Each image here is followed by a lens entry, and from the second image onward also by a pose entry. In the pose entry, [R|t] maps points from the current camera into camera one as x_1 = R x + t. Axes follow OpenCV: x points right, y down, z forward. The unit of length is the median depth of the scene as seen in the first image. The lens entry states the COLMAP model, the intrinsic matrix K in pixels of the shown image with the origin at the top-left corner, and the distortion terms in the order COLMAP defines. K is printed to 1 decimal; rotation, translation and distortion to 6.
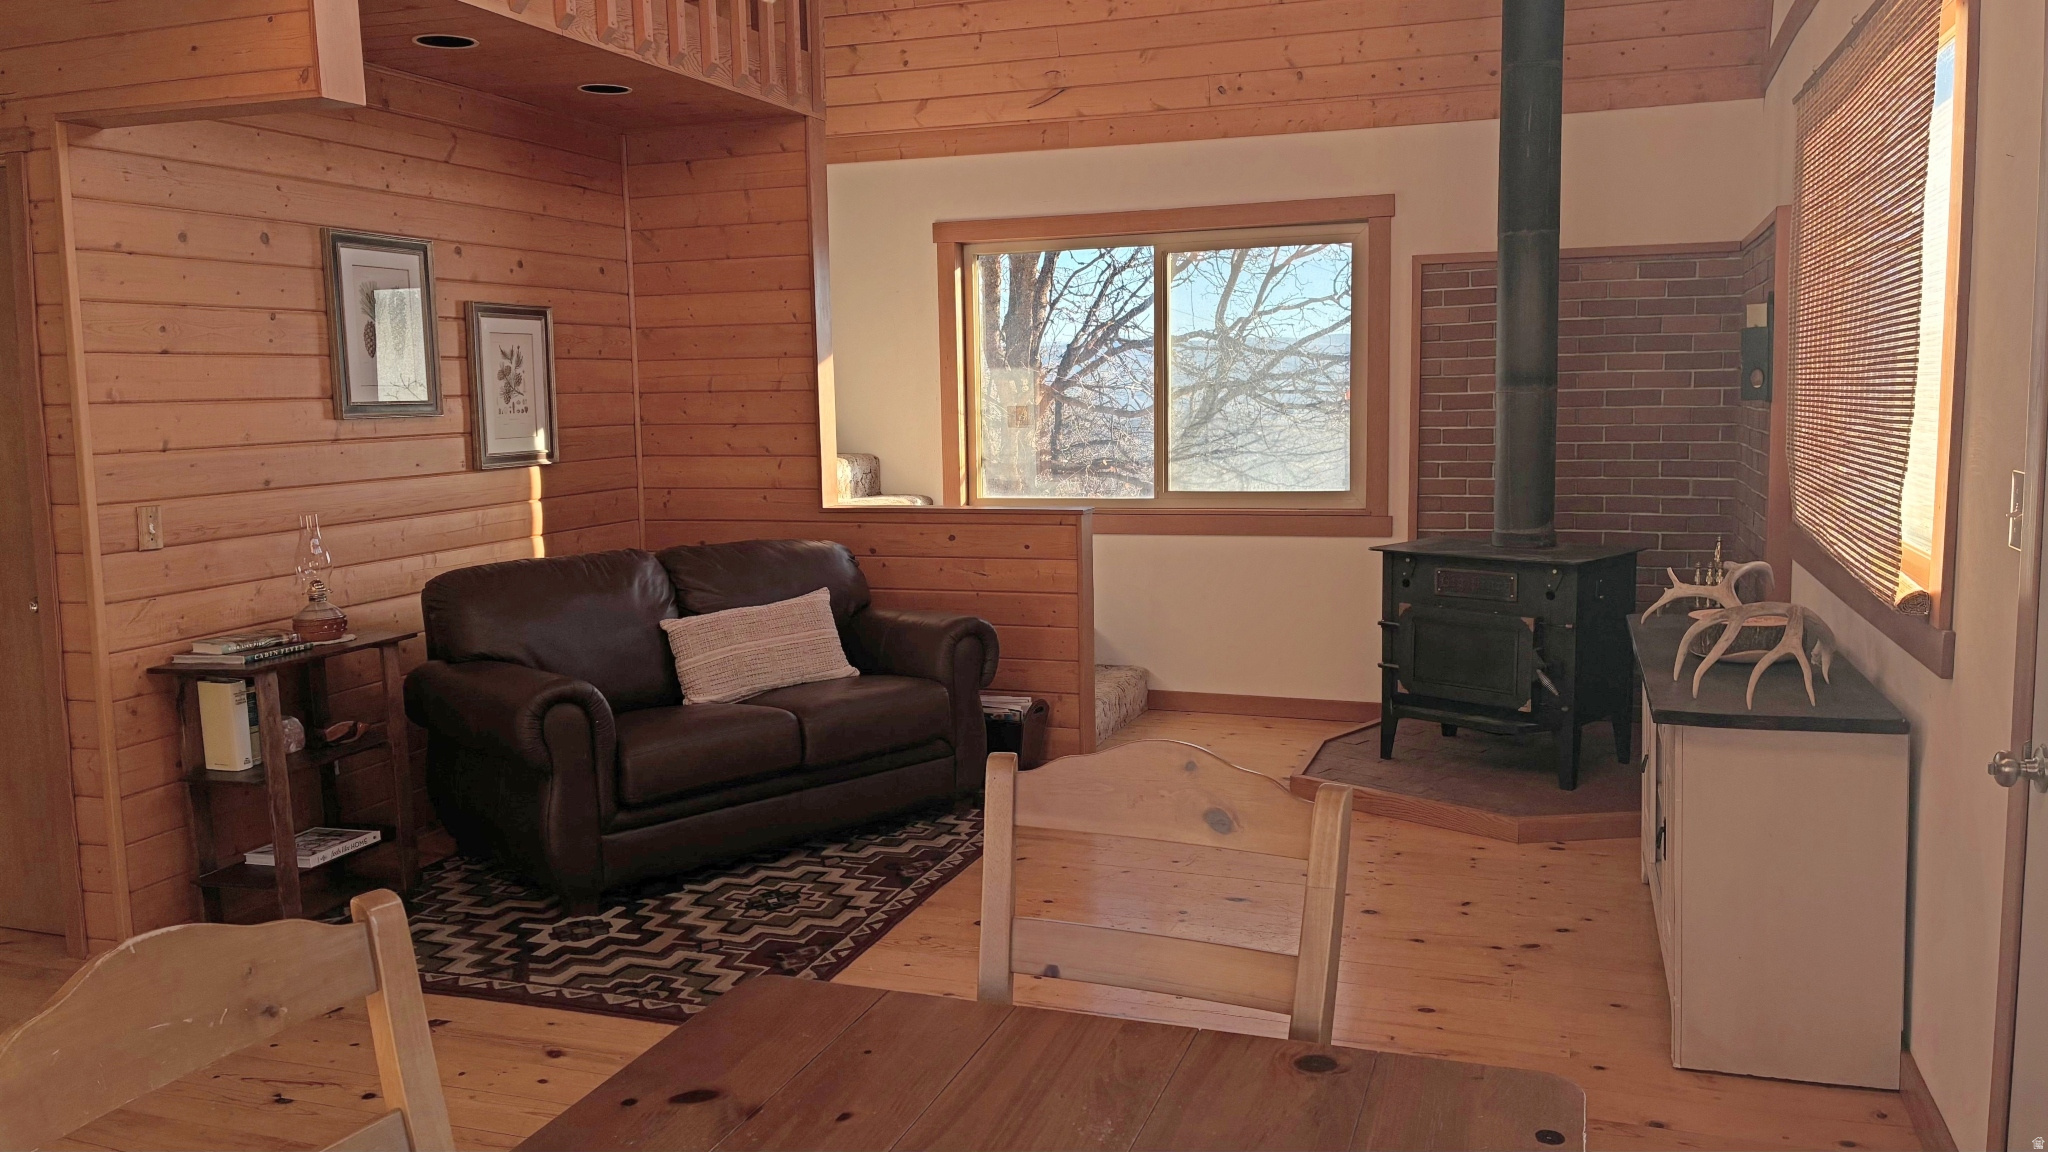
lens RADIAL K [[1553.9, 0, 1024.2], [0, 1553.9, 572.9], [0, 0, 1]] dist [0.015061, -0.004672]
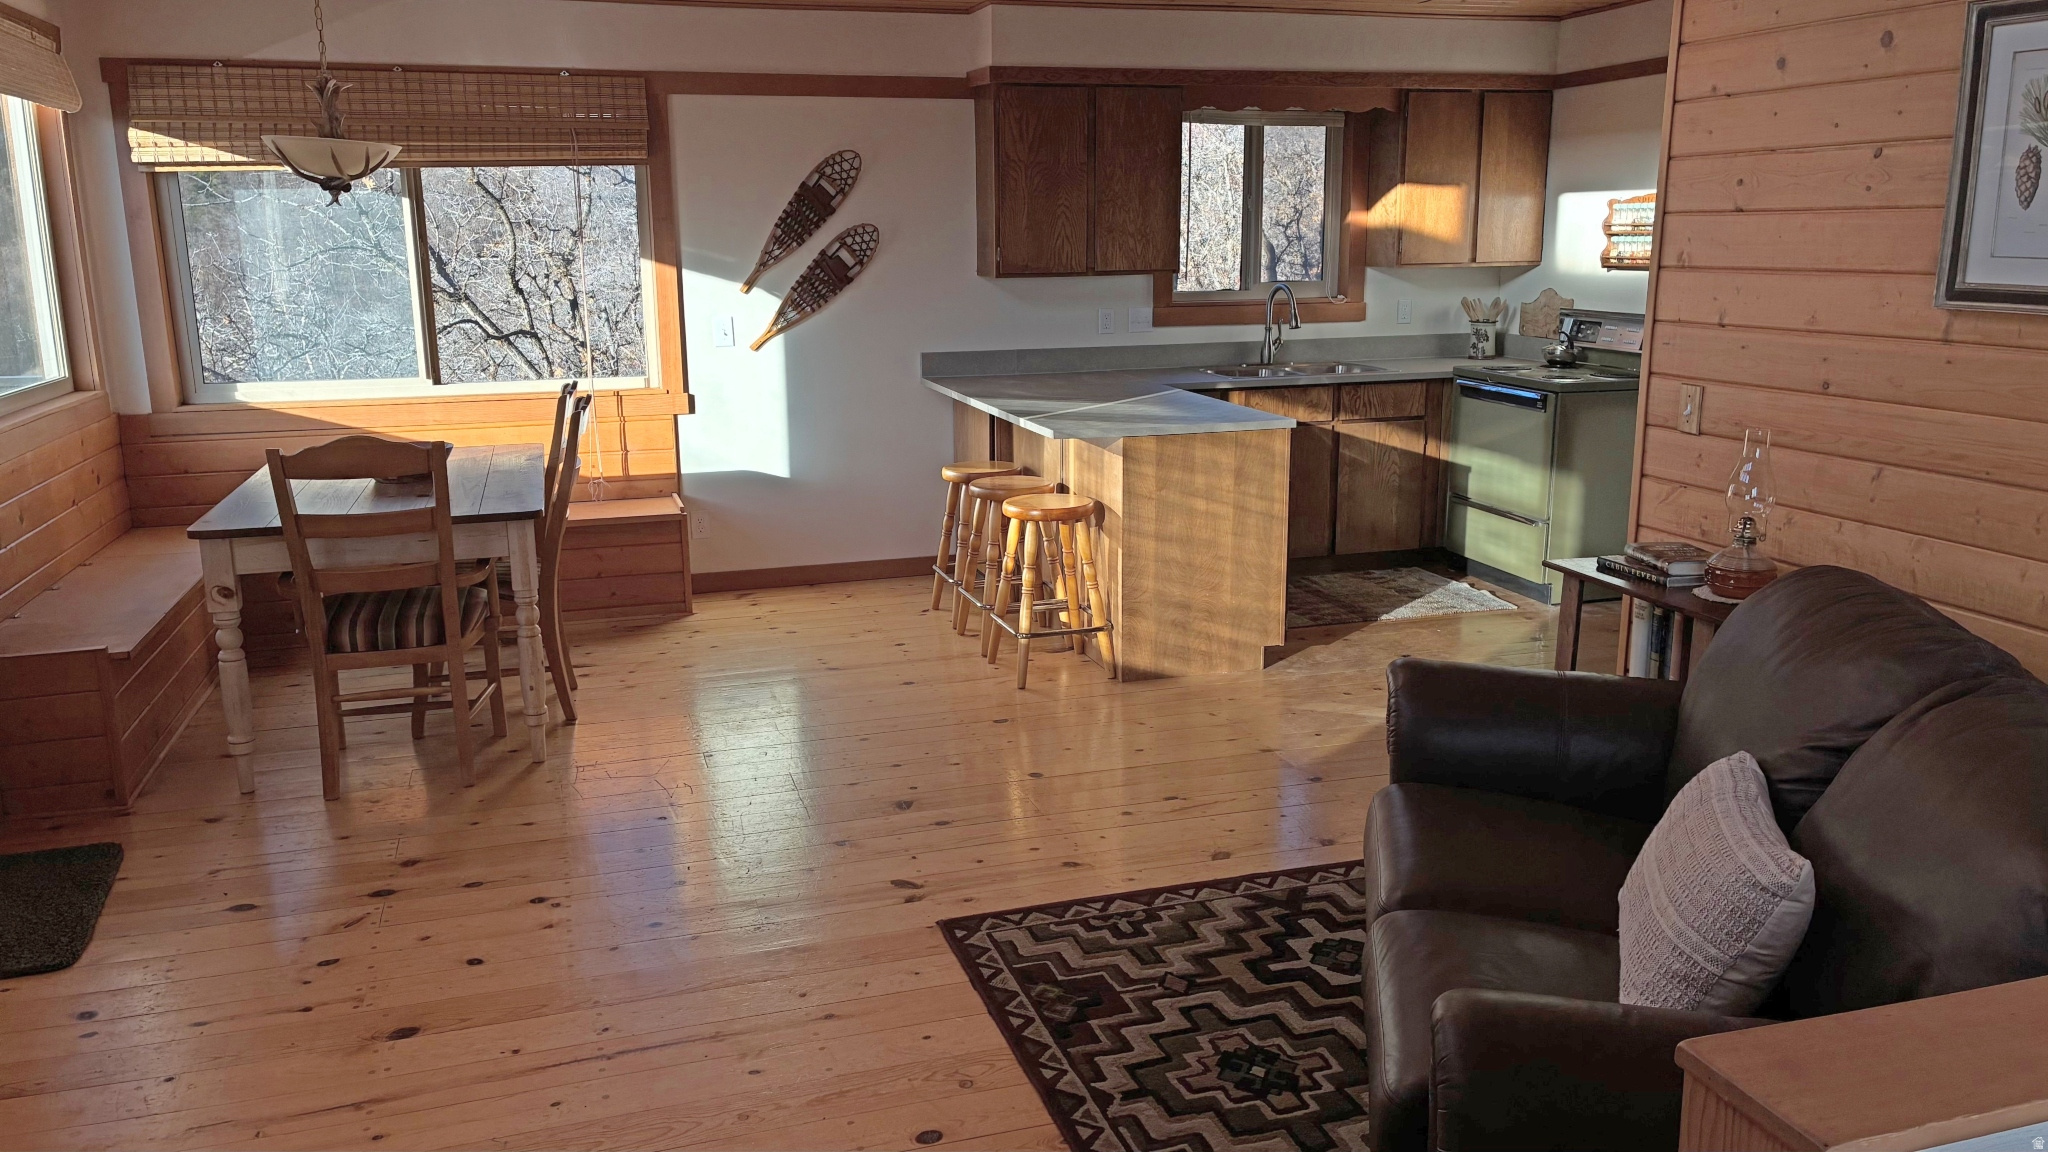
lens RADIAL K [[1553.9, 0, 1025.6], [0, 1553.9, 575.9], [0, 0, 1]] dist [0.015061, -0.004672]
pose [[-0.807435, 0.157050, -0.568668, 0.281546], [-0.044038, 0.945182, 0.323561, -0.213403], [0.588310, 0.286298, -0.756257, 1.488245]]
